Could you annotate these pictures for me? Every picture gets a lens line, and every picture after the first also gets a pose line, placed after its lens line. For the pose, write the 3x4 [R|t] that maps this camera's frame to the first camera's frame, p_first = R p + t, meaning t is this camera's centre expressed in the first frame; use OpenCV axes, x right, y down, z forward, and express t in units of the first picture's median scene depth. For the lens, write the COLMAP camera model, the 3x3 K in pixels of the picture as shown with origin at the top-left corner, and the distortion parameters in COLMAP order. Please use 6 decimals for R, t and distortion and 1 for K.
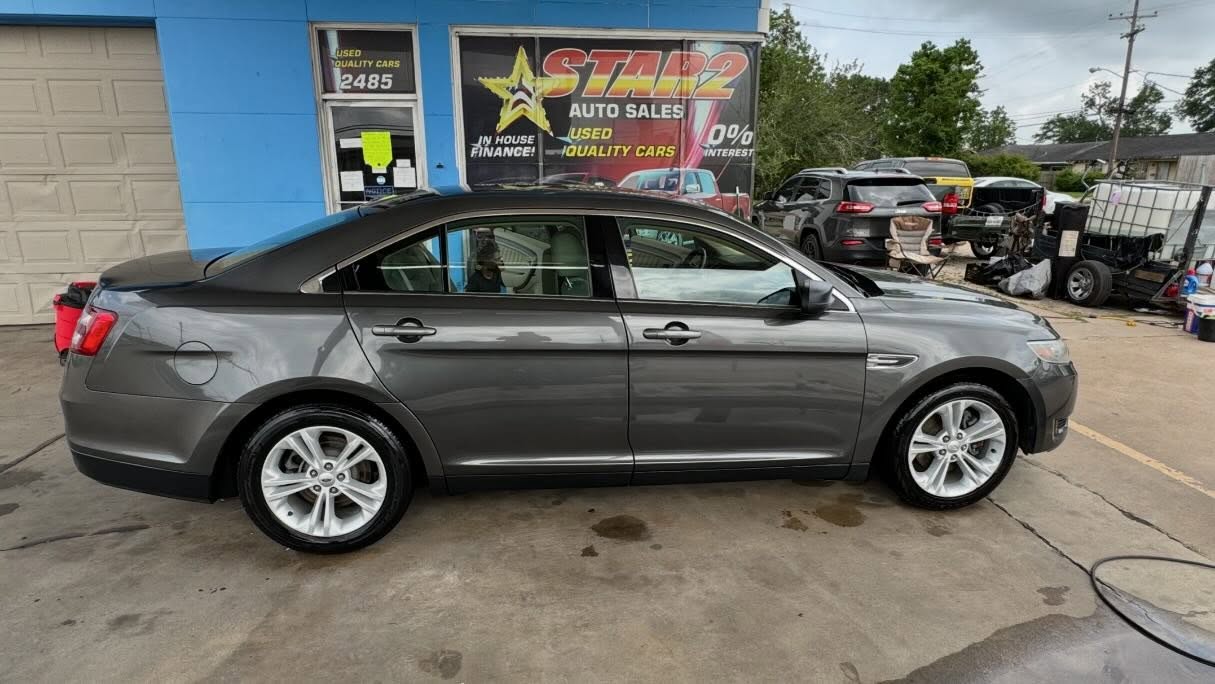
lens RADIAL K [[669.2, 0, 605.8], [0, 669.2, 342.6], [0, 0, 1]] dist [0.000063, 0.001982]
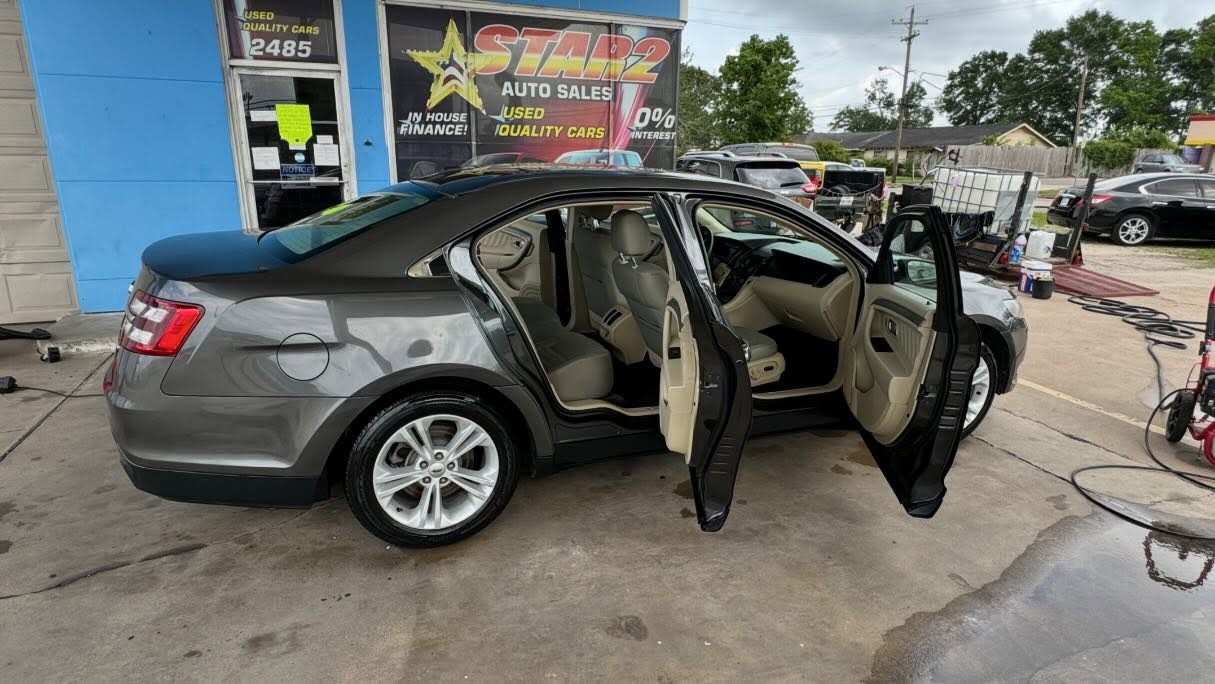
lens RADIAL K [[669.2, 0, 604.0], [0, 669.2, 342.4], [0, 0, 1]] dist [0.000063, 0.001982]
pose [[0.968314, -0.054000, 0.243826, -0.176456], [0.047430, 0.998338, 0.032740, 0.000090], [-0.245189, -0.020138, 0.969266, 0.003222]]
